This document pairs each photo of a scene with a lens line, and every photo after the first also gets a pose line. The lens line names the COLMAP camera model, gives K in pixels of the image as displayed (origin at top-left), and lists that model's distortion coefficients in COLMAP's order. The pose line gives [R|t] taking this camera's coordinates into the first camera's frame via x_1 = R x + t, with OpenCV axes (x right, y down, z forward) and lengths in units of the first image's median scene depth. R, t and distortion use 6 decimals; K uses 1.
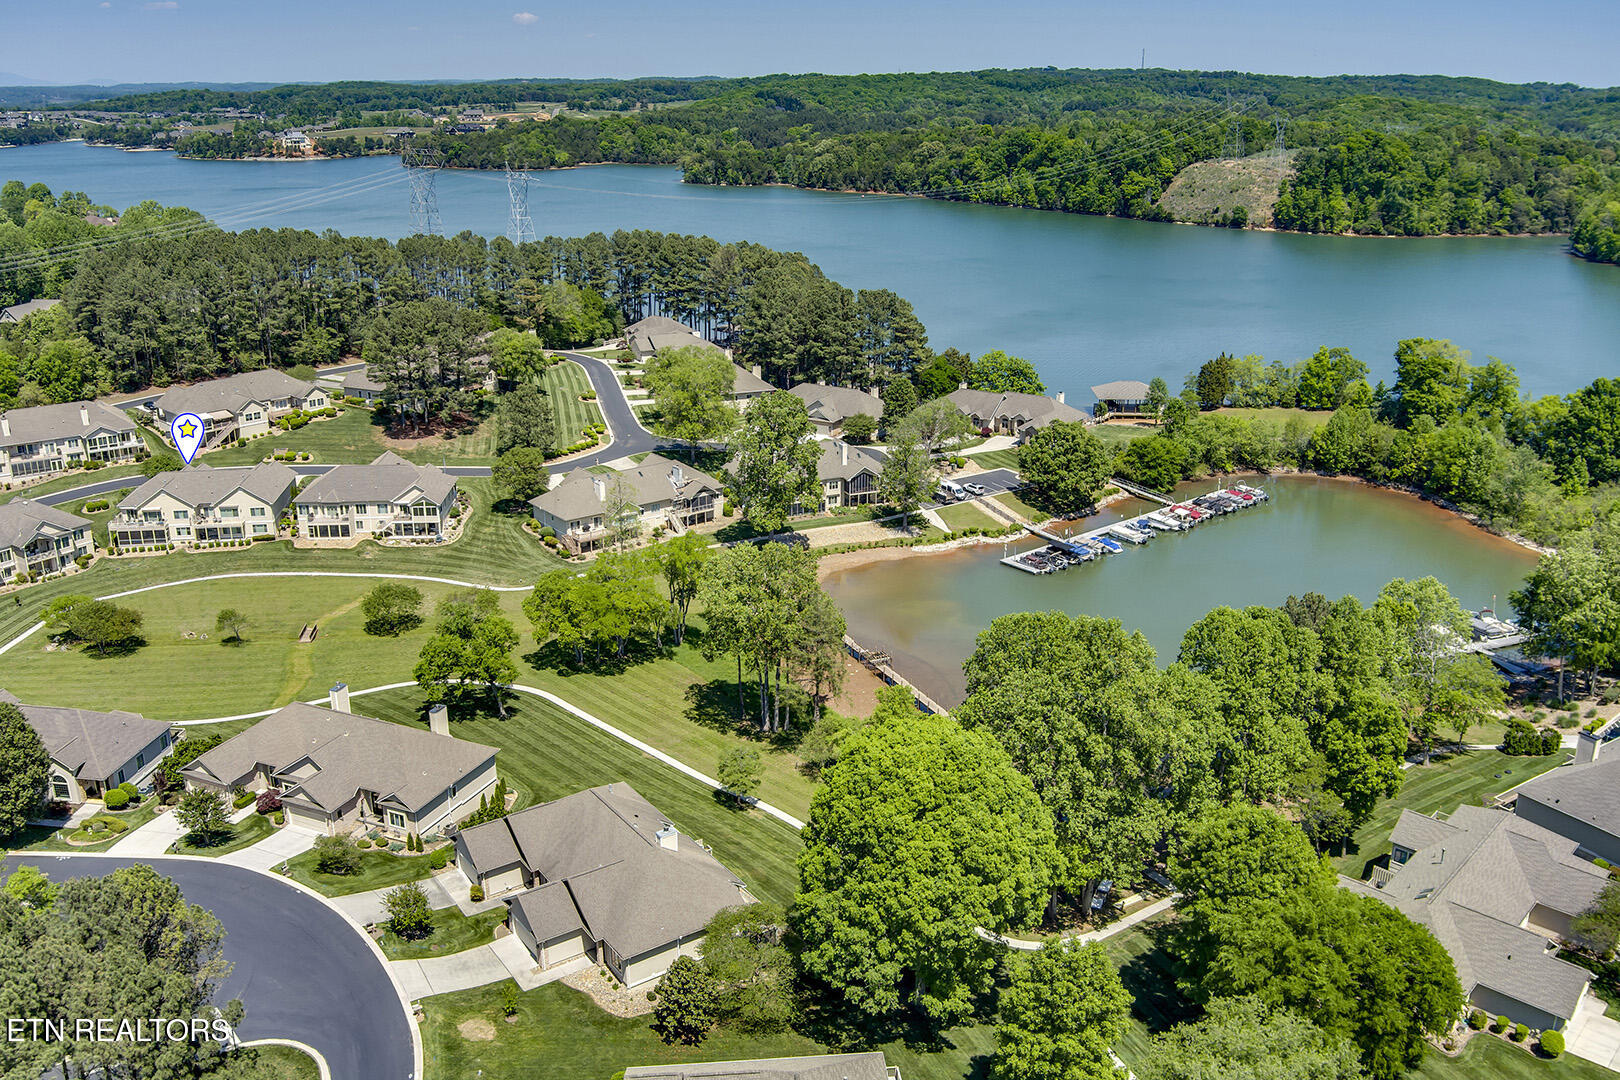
lens RADIAL K [[1361.5, 0, 810.0], [0, 1361.5, 540.0], [0, 0, 1]] dist [-0.084157, 0.040408]
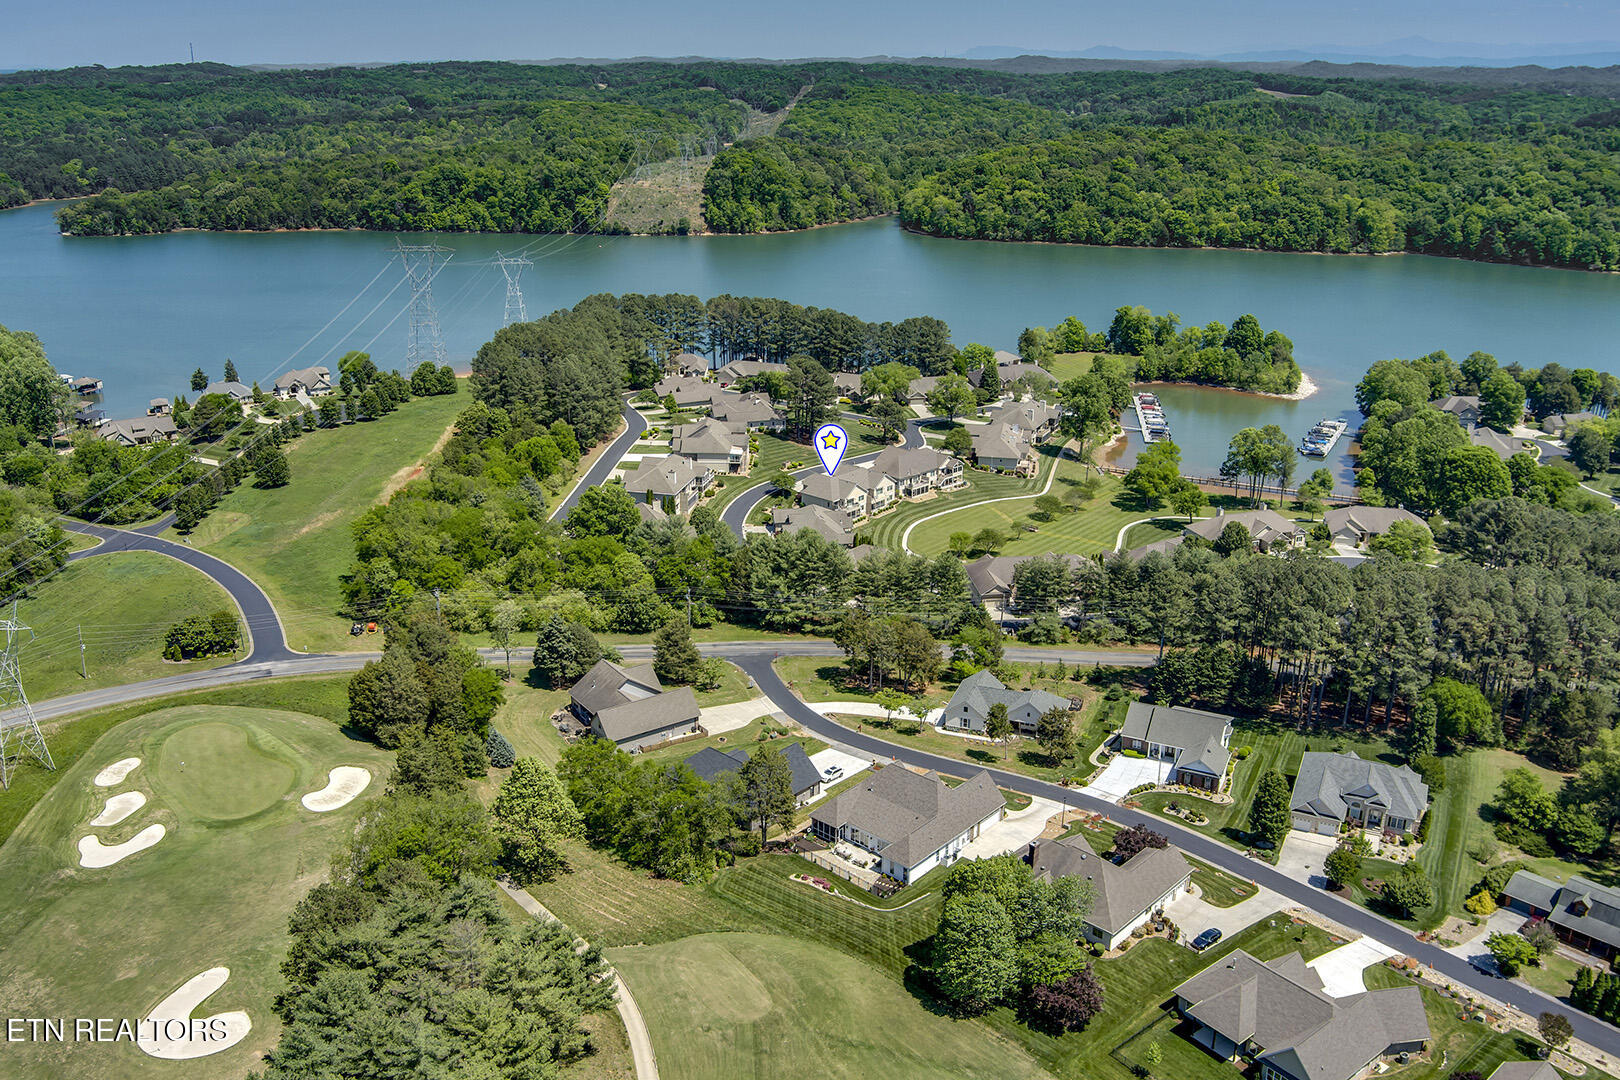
lens RADIAL K [[1379.0, 0, 787.0], [0, 1379.0, 533.1], [0, 0, 1]] dist [-0.067151, 0.008189]
pose [[0.765797, -0.215860, 0.605773, -1.399872], [0.209946, 0.974288, 0.081769, -0.119993], [-0.607847, 0.064561, 0.791425, -0.255808]]
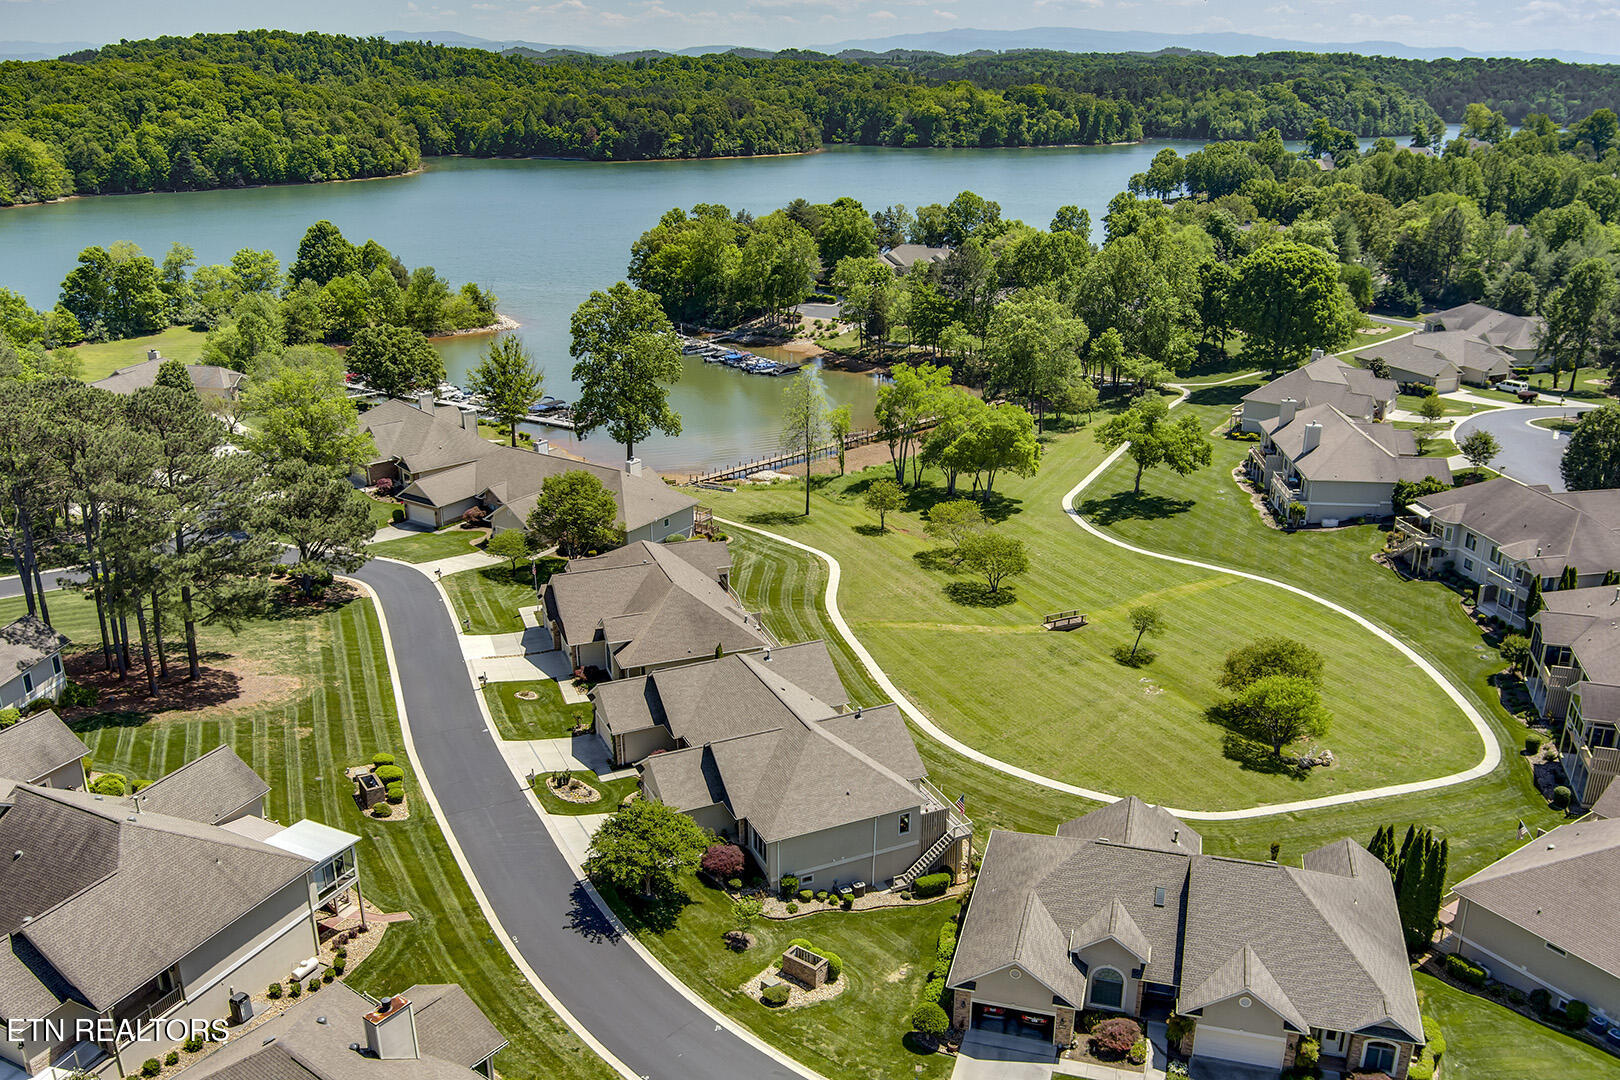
lens RADIAL K [[1336.4, 0, 804.2], [0, 1336.4, 552.4], [0, 0, 1]] dist [-0.078160, 0.034669]
pose [[-0.298454, -0.332460, 0.894648, -0.746720], [0.312455, 0.851681, 0.420728, -0.244112], [-0.901830, 0.405105, -0.150309, 0.945534]]
